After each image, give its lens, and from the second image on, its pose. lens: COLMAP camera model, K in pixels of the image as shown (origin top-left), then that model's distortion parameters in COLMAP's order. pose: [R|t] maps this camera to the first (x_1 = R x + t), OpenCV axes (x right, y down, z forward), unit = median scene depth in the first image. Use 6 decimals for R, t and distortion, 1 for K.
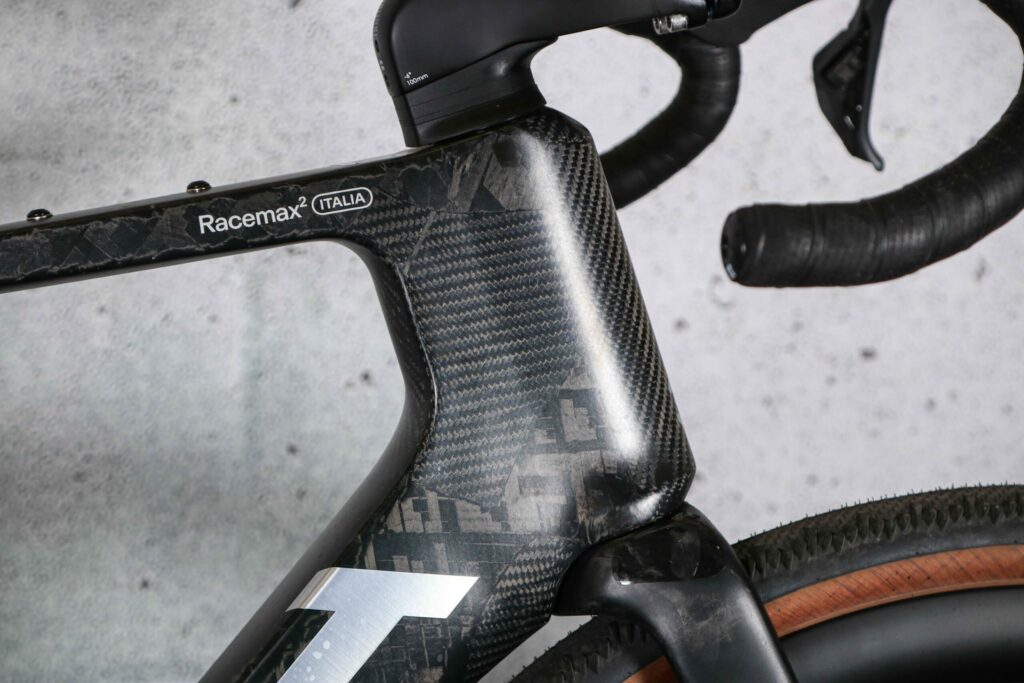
lens RADIAL K [[3184.4, 0, 517.2], [0, 3184.4, 337.0], [0, 0, 1]] dist [0.313850, 0.000000]
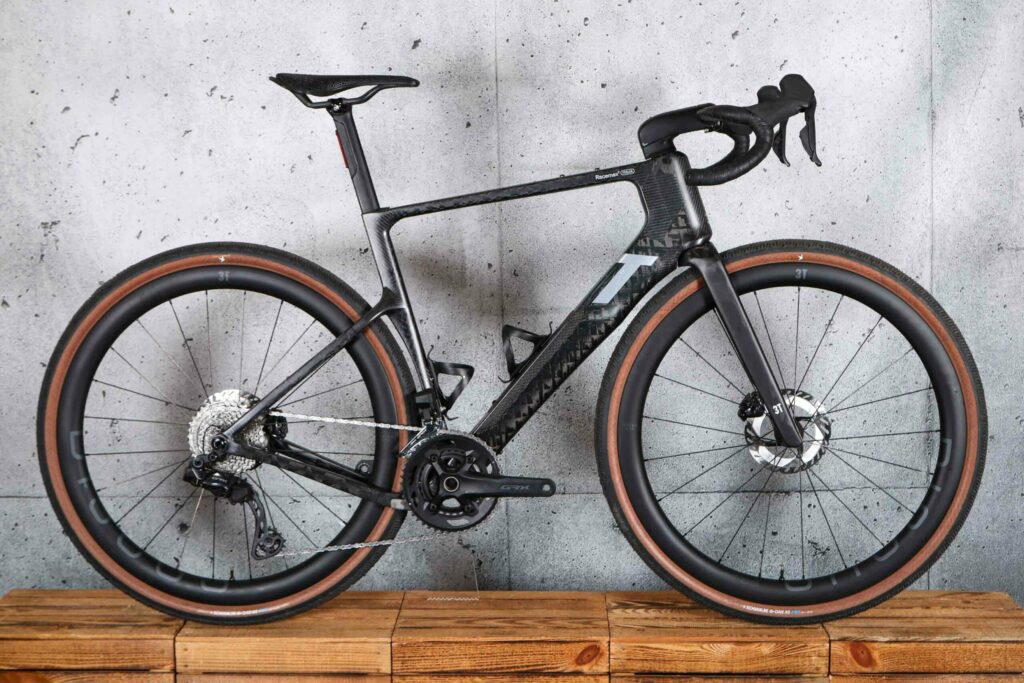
lens RADIAL K [[1605.9, 0, 512.7], [0, 1605.9, 344.9], [0, 0, 1]] dist [-0.007634, 0.000000]
pose [[0.958547, 0.019662, -0.284255, 0.429838], [-0.008350, 0.999126, 0.040952, 0.107586], [0.284812, -0.036881, 0.957874, -1.198407]]
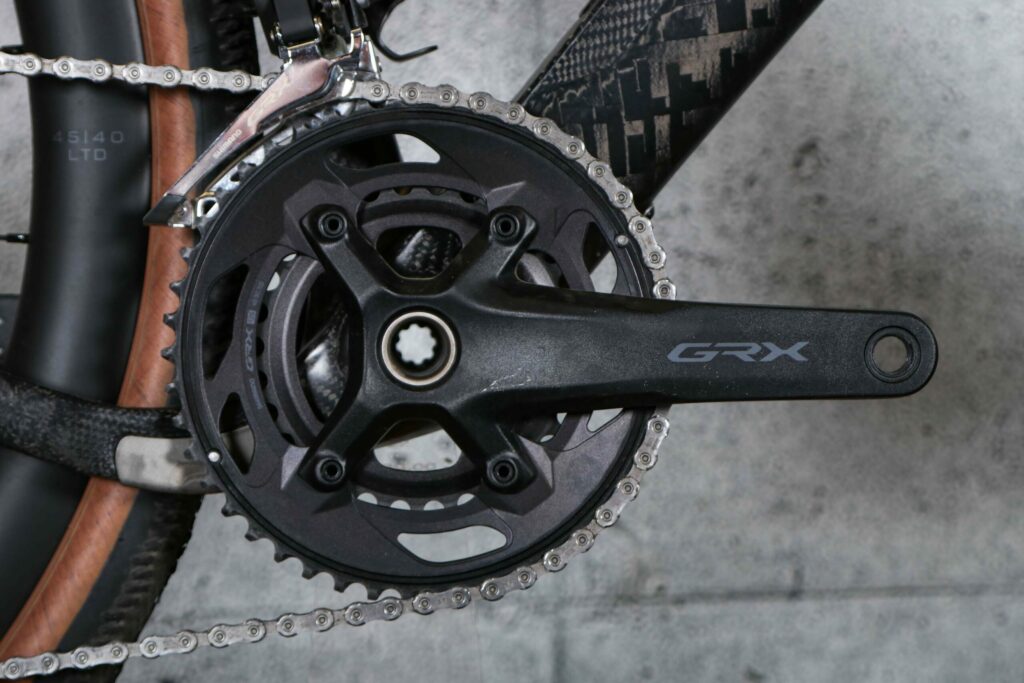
lens RADIAL K [[4144.9, 0, 516.9], [0, 4144.9, 338.3], [0, 0, 1]] dist [0.370239, 0.000000]
pose [[0.973223, -0.017758, -0.229176, 0.010629], [0.010347, 0.999385, -0.033496, 0.430865], [0.229630, 0.030228, 0.972808, -0.219441]]
